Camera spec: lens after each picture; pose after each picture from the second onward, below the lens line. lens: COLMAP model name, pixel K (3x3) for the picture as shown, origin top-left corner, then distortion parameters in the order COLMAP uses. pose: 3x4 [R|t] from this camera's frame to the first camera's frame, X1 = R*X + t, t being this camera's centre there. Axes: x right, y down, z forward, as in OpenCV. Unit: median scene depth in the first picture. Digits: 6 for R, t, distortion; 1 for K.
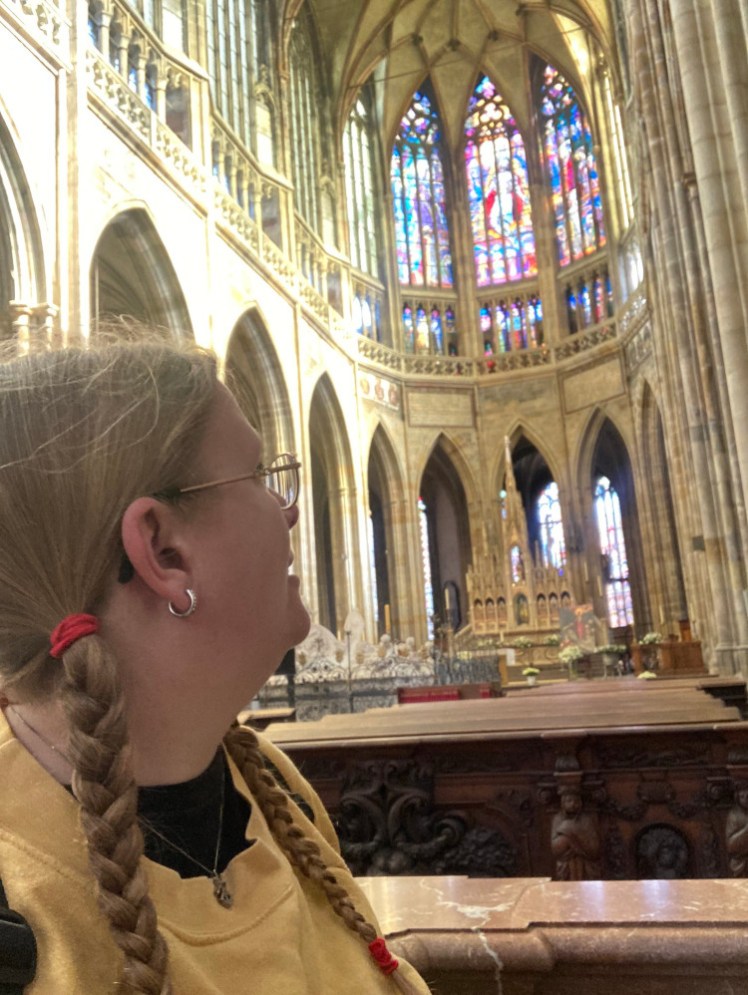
lens RADIAL K [[921.9, 0, 374.0], [0, 921.9, 497.5], [0, 0, 1]] dist [0.105531, -0.257016]
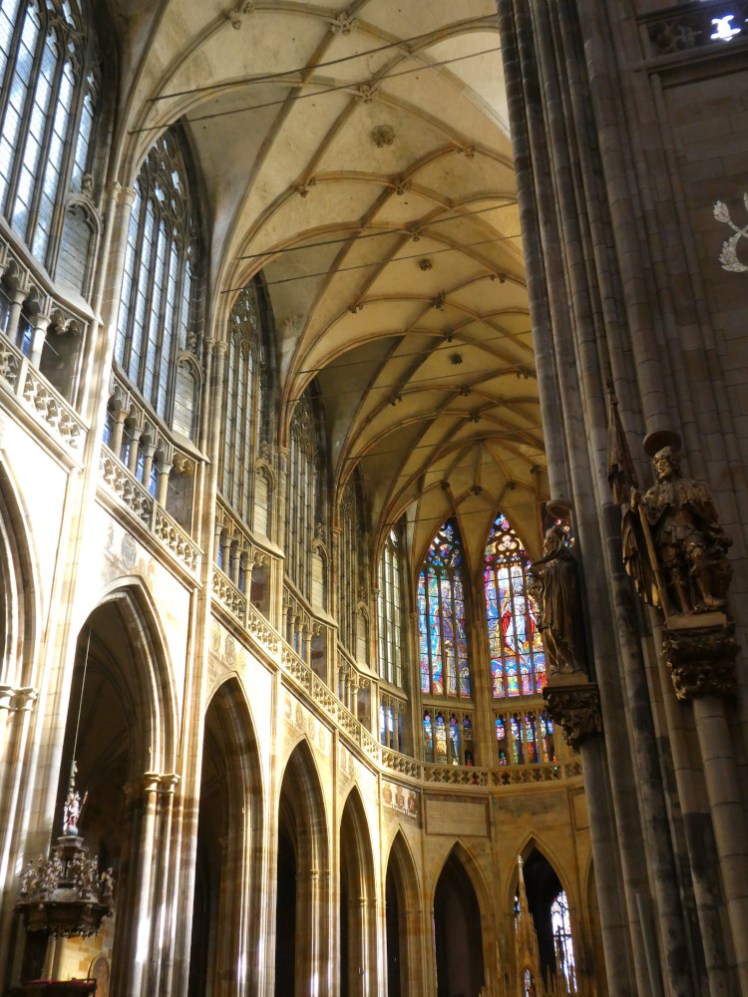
lens RADIAL K [[1052.0, 0, 374.0], [0, 1052.0, 498.5], [0, 0, 1]] dist [-0.007243, 0.000453]
pose [[0.998415, 0.056272, 0.000074, -0.041042], [-0.053328, 0.946608, -0.317945, -0.054207], [-0.017962, 0.317437, 0.948109, -0.235842]]
